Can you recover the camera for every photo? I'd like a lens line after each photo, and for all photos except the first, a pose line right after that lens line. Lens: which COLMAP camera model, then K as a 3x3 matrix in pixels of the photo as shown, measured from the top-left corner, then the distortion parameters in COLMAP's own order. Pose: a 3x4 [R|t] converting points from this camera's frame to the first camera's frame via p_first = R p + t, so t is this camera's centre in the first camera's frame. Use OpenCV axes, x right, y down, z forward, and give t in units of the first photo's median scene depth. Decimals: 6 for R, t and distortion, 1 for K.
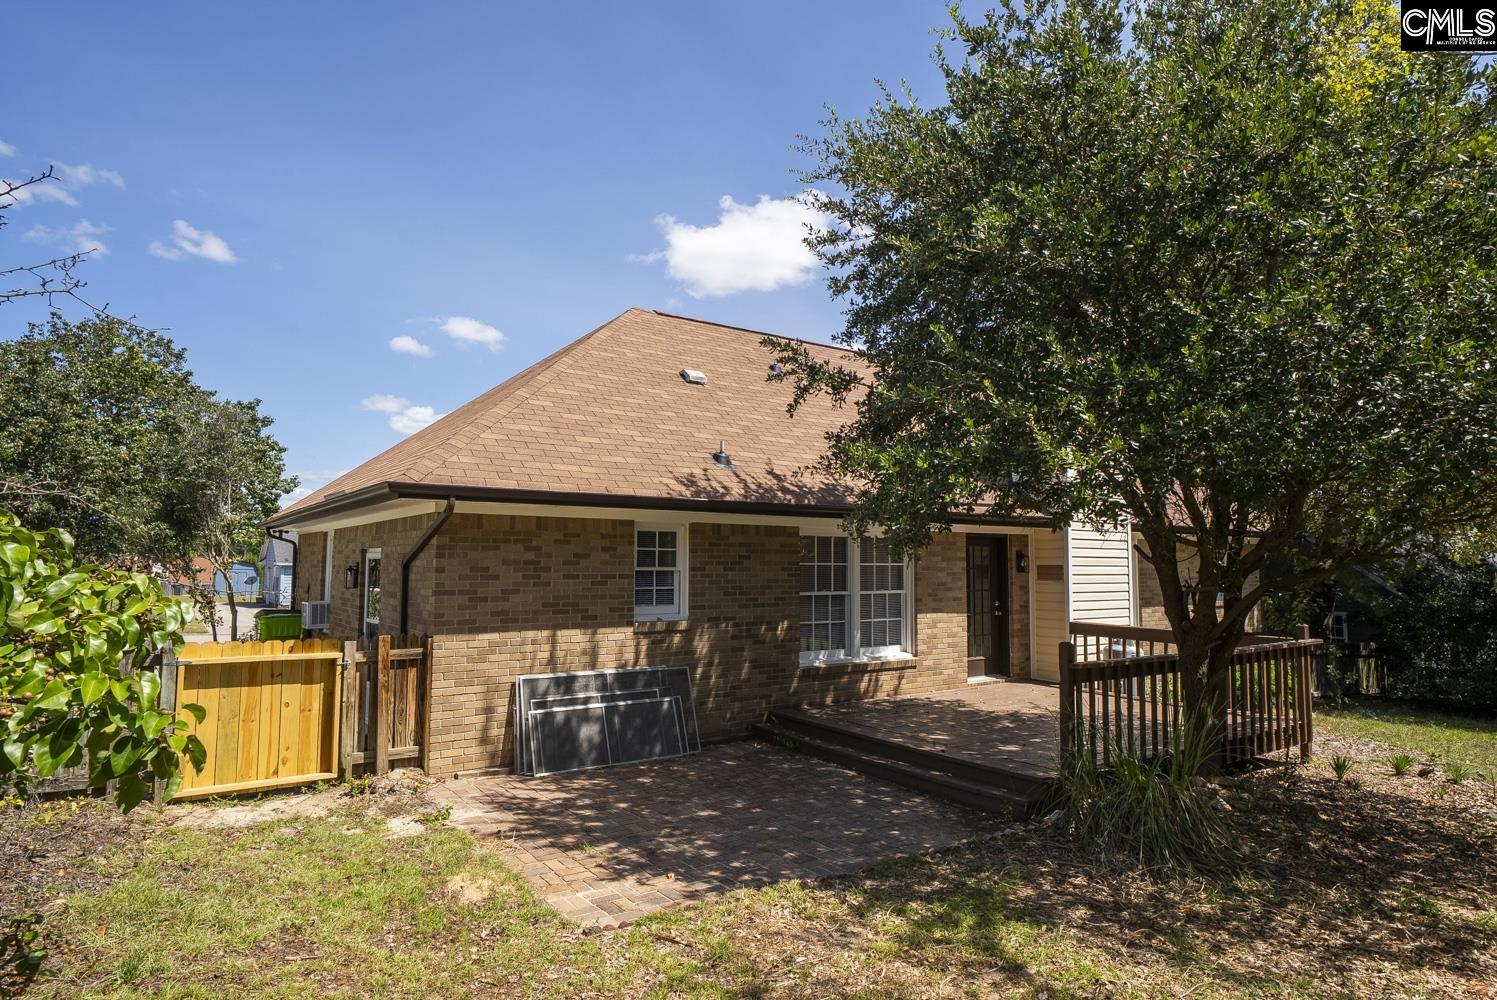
lens RADIAL K [[845.4, 0, 748.5], [0, 845.4, 500.0], [0, 0, 1]] dist [0.027859, 0.000384]
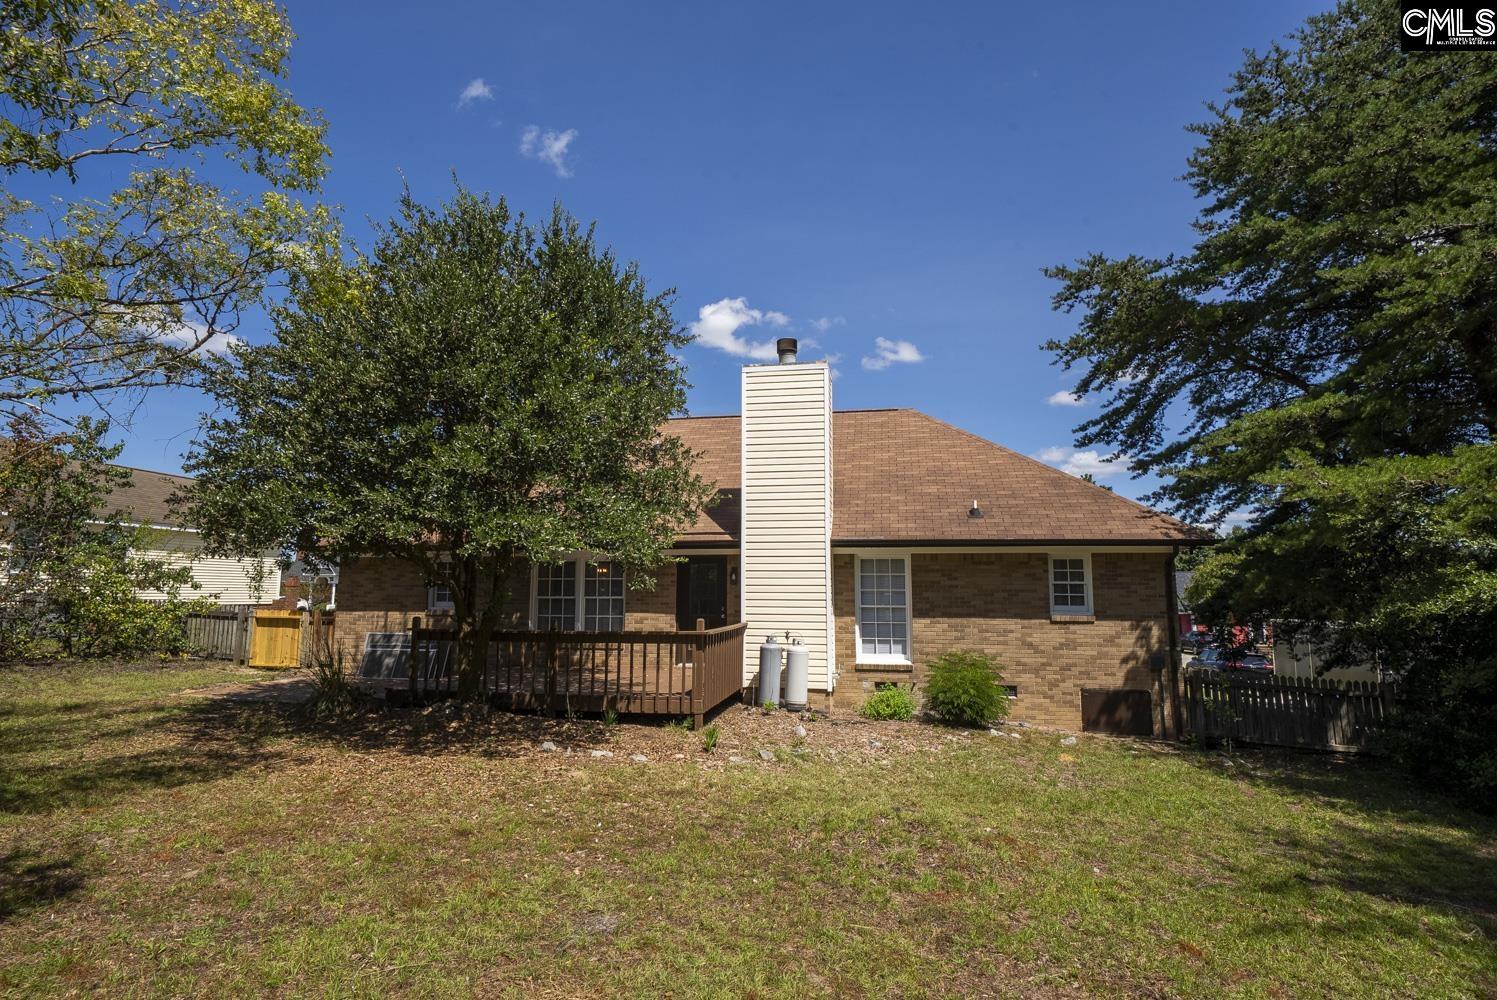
lens RADIAL K [[780.5, 0, 746.3], [0, 780.5, 494.6], [0, 0, 1]] dist [0.033568, 0.012048]
pose [[0.706409, -0.092429, -0.701743, 1.780872], [0.050787, 0.995501, -0.079995, 0.066924], [0.705979, 0.020870, 0.707925, 0.247130]]
